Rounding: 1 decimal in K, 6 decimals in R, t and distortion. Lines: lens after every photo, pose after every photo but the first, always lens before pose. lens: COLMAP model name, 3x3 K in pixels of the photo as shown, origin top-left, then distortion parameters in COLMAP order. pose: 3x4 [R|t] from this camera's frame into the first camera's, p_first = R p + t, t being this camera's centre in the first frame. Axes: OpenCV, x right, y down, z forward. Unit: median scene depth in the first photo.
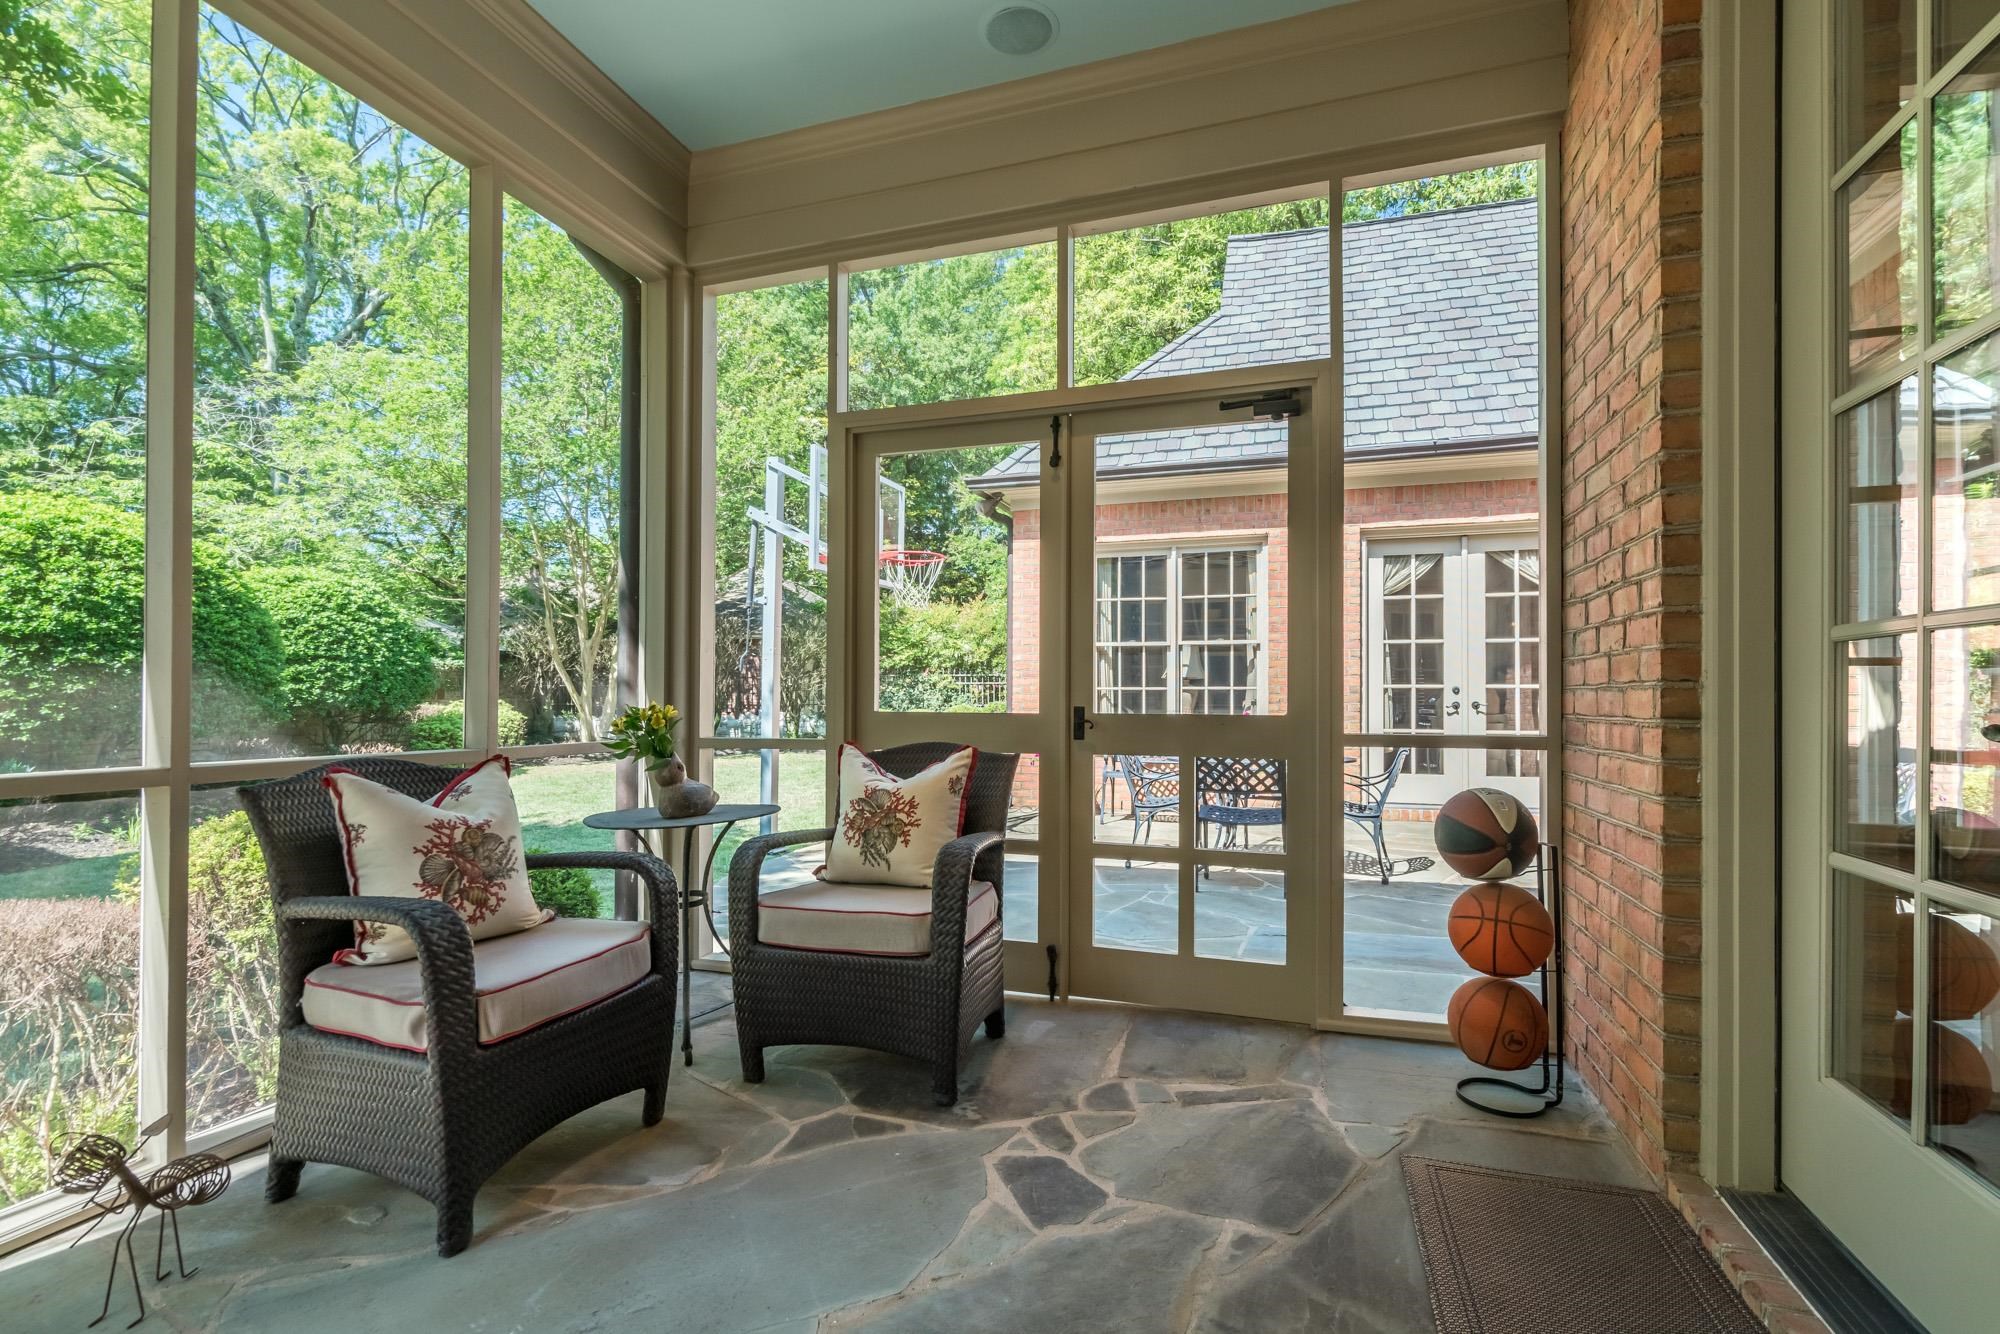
lens RADIAL K [[918.6, 0, 973.9], [0, 918.6, 667.6], [0, 0, 1]] dist [-0.003139, 0.000315]
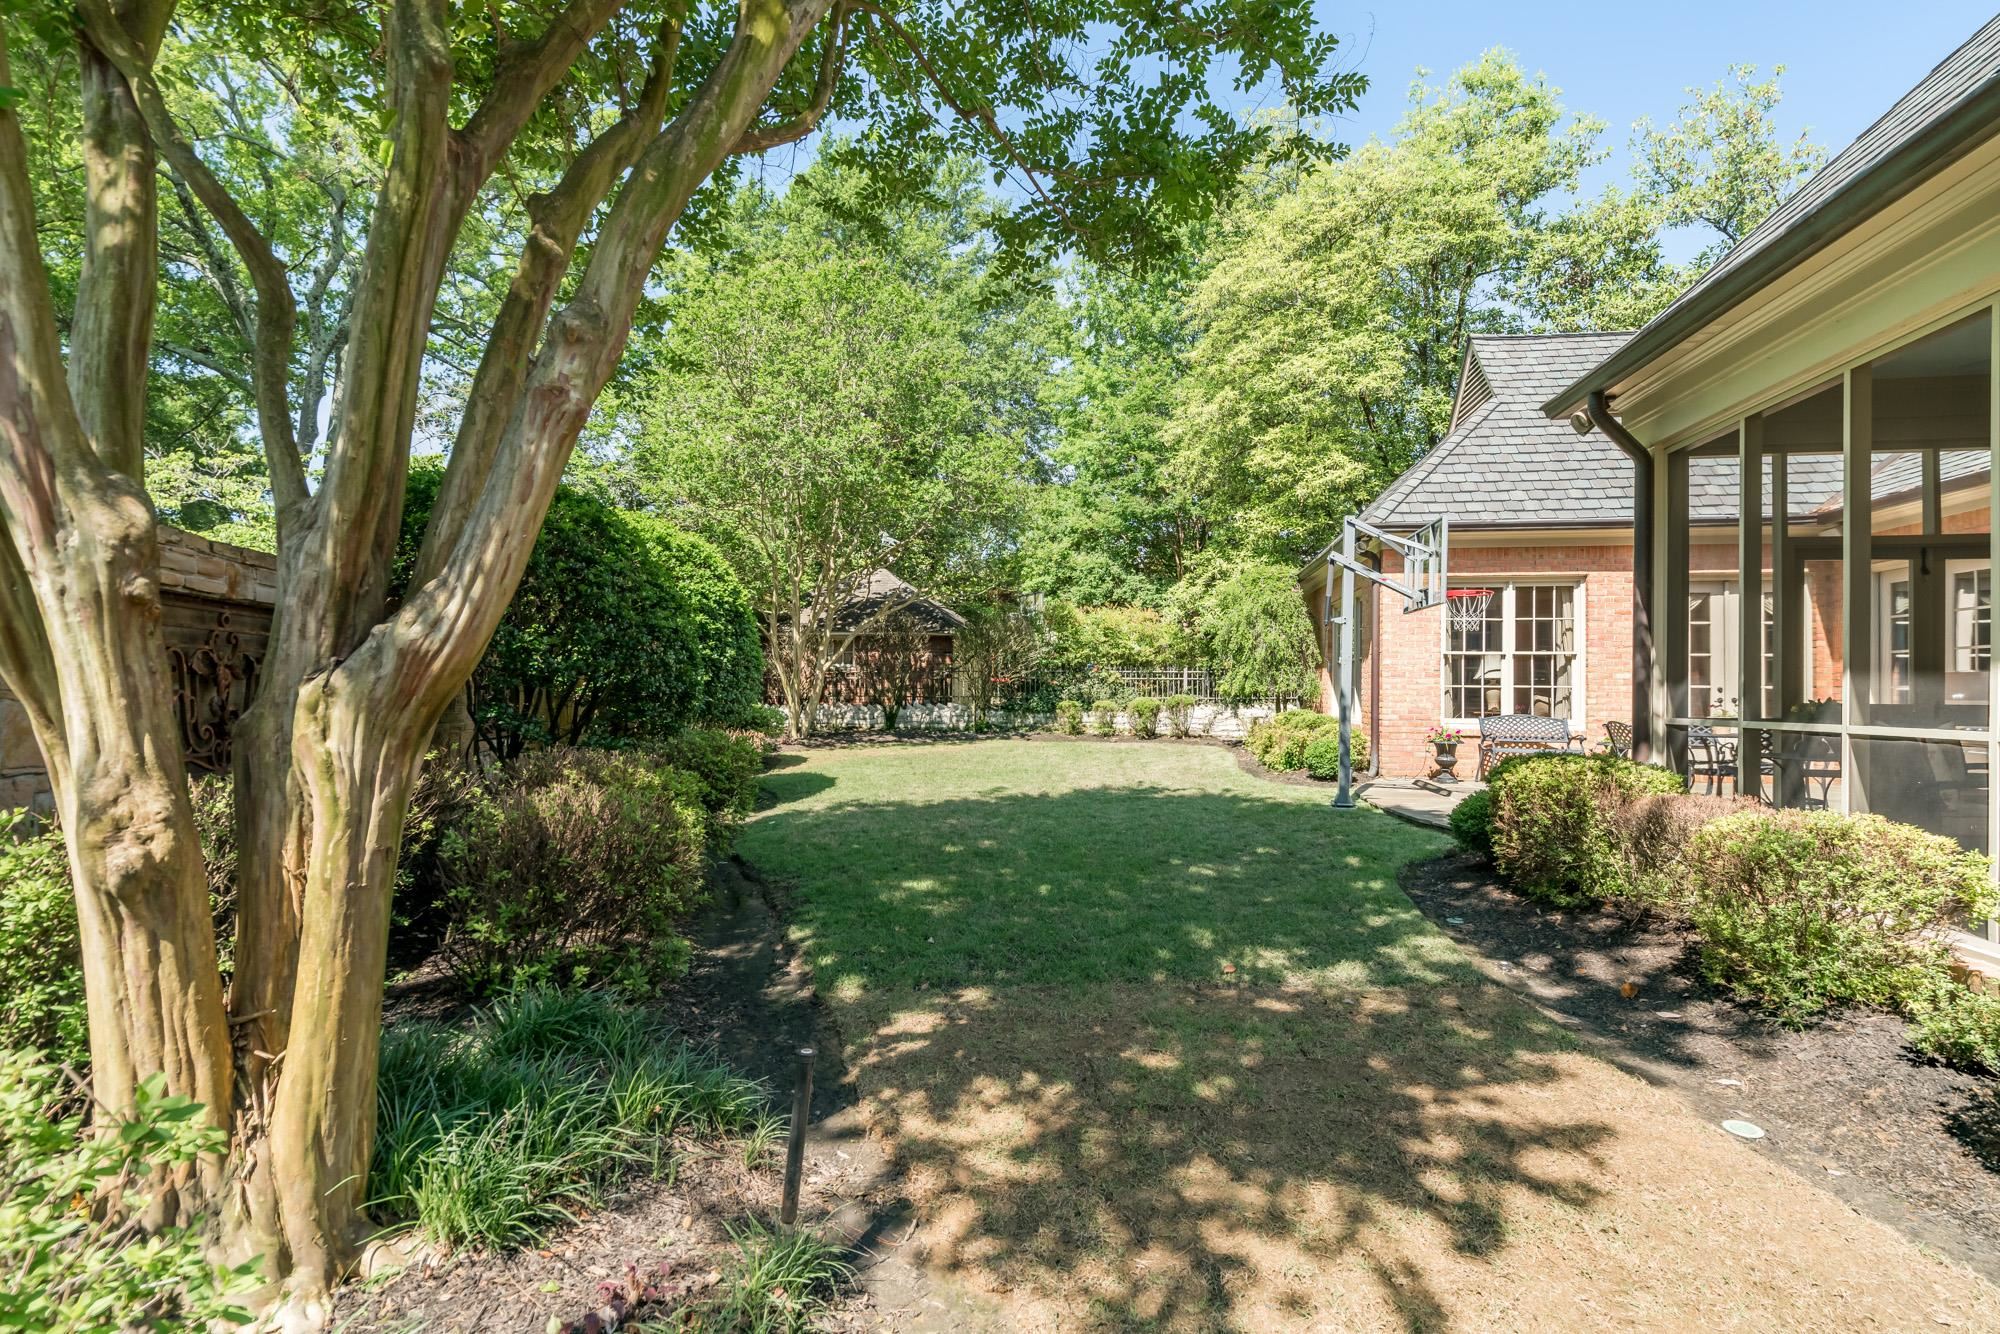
lens RADIAL K [[918.6, 0, 973.9], [0, 918.6, 667.6], [0, 0, 1]] dist [-0.003139, 0.000315]
pose [[0.990179, 0.014788, 0.139022, -0.775885], [-0.015526, 0.999871, 0.004223, 0.002152], [-0.138941, -0.006340, 0.990280, -0.236105]]
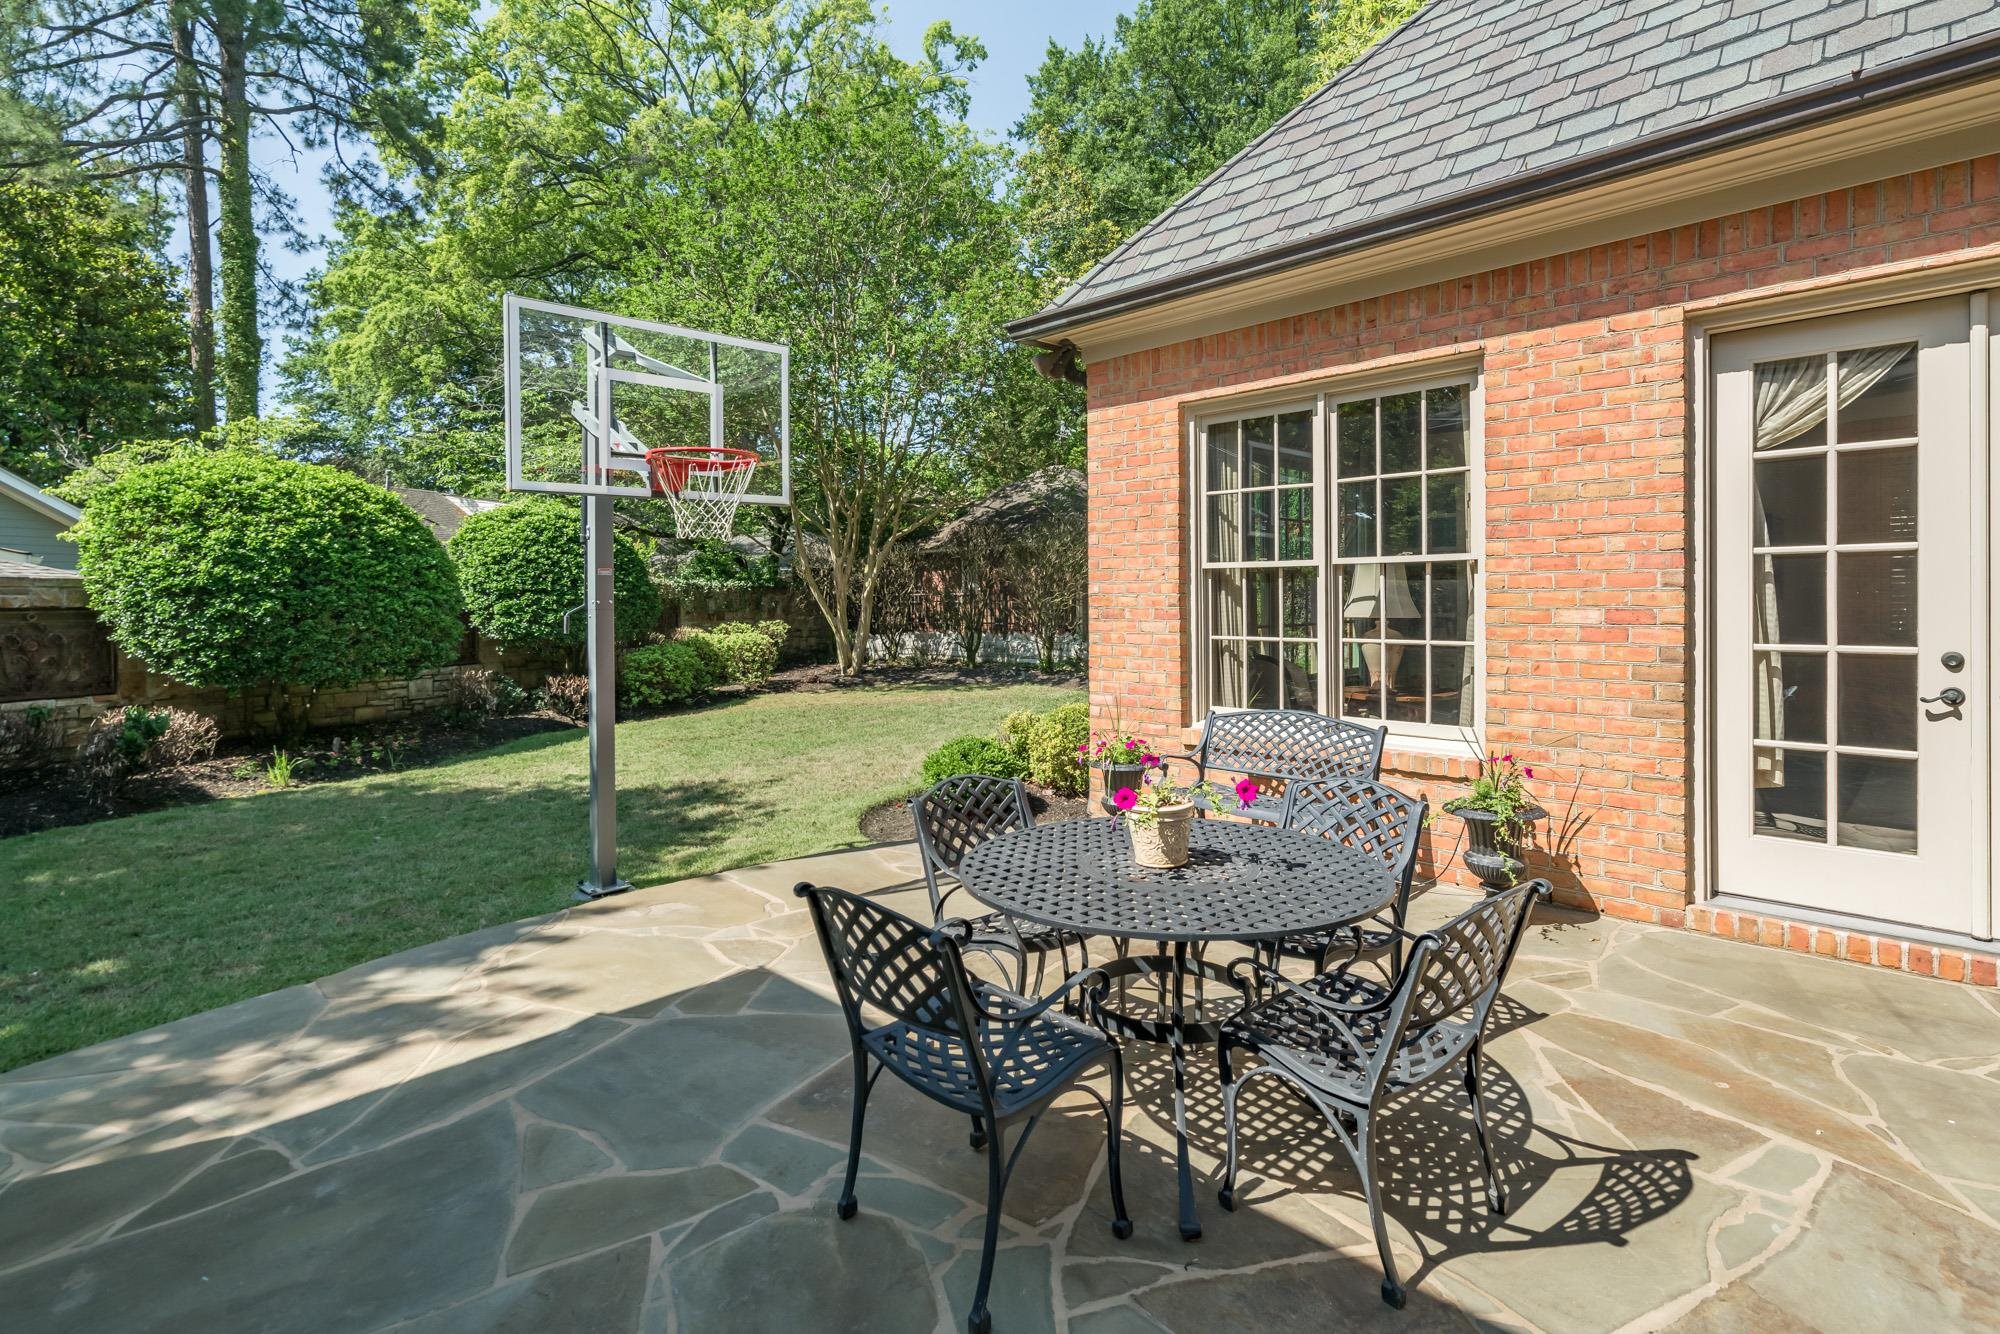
lens RADIAL K [[944.4, 0, 1000.9], [0, 944.4, 584.1], [0, 0, 1]] dist [0.001907, 0.000362]
pose [[0.902255, -0.019926, -0.430743, 0.298912], [0.030707, 0.999365, 0.018090, -0.030623], [0.430109, -0.029549, 0.902293, 0.392555]]
